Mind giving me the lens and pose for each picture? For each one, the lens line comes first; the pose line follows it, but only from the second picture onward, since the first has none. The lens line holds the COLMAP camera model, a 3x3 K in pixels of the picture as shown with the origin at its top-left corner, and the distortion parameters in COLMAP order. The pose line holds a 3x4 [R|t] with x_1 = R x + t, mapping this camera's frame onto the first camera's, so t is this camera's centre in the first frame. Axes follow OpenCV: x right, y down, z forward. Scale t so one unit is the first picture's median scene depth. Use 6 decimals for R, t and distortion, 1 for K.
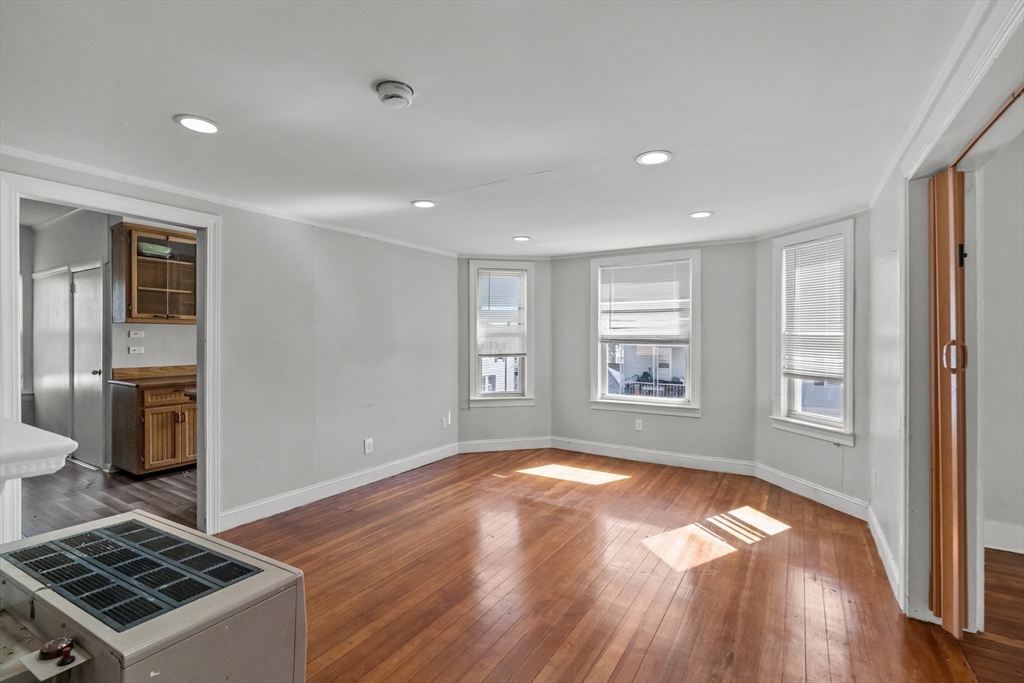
lens RADIAL K [[464.3, 0, 508.6], [0, 464.3, 335.4], [0, 0, 1]] dist [-0.005403, 0.001876]
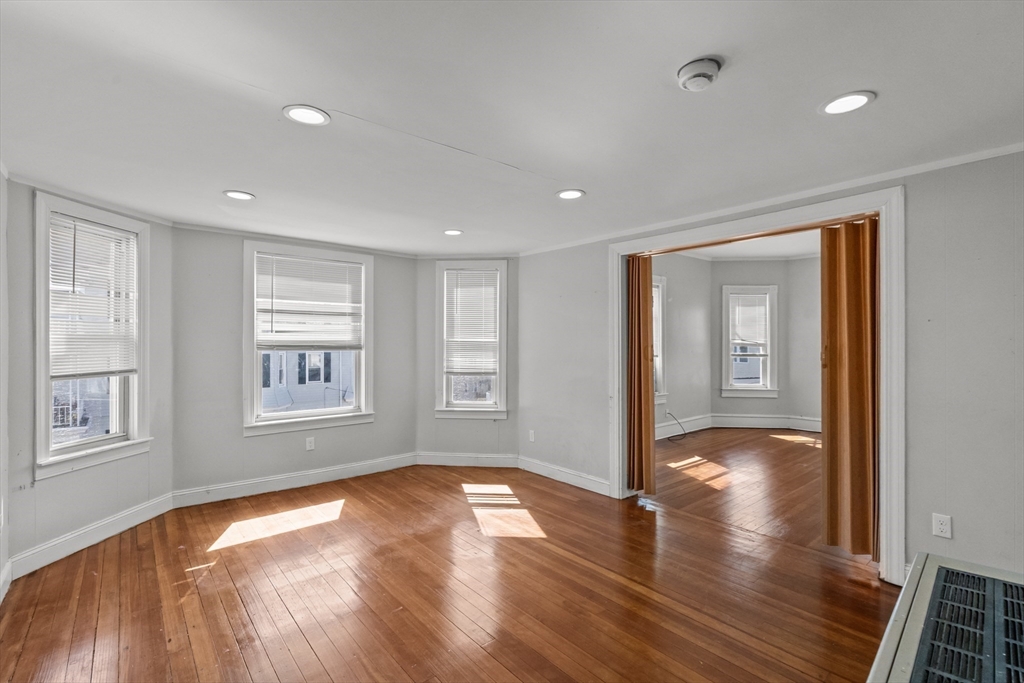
lens RADIAL K [[464.3, 0, 508.9], [0, 464.3, 343.1], [0, 0, 1]] dist [-0.005403, 0.001876]
pose [[0.318581, -0.000876, 0.947895, -0.447769], [-0.004337, 0.999988, 0.002382, 0.000729], [-0.947886, -0.004870, 0.318574, 0.389615]]
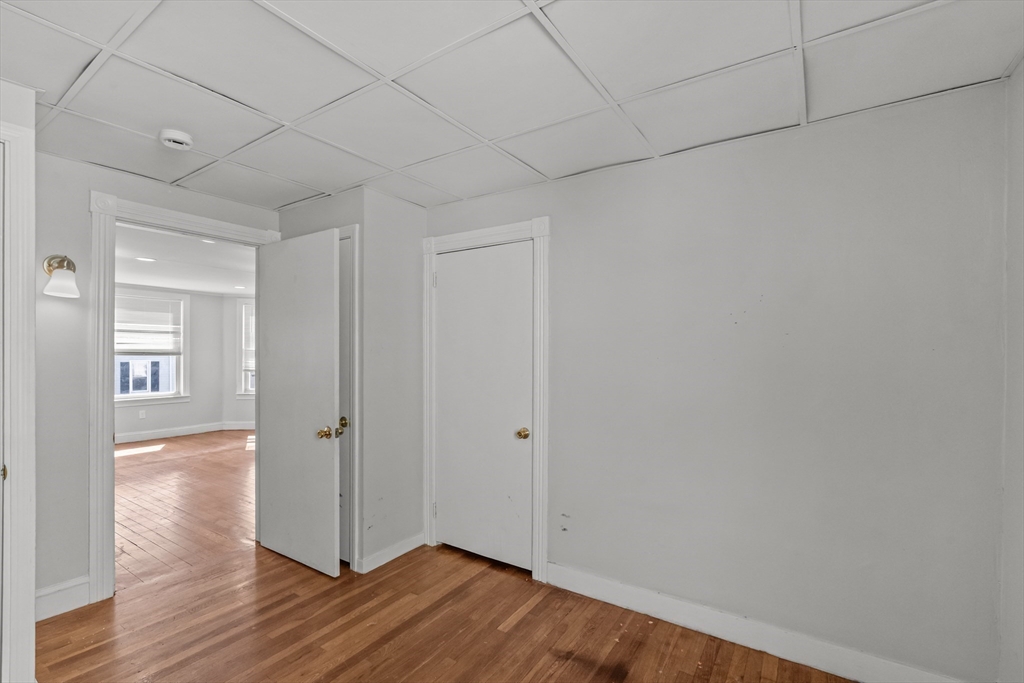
lens RADIAL K [[464.3, 0, 515.8], [0, 464.3, 352.0], [0, 0, 1]] dist [-0.005403, 0.001876]
pose [[0.035904, 0.002579, 0.999352, -1.108794], [-0.007663, 0.999968, -0.002305, 0.003406], [-0.999326, -0.007575, 0.035923, -0.166048]]
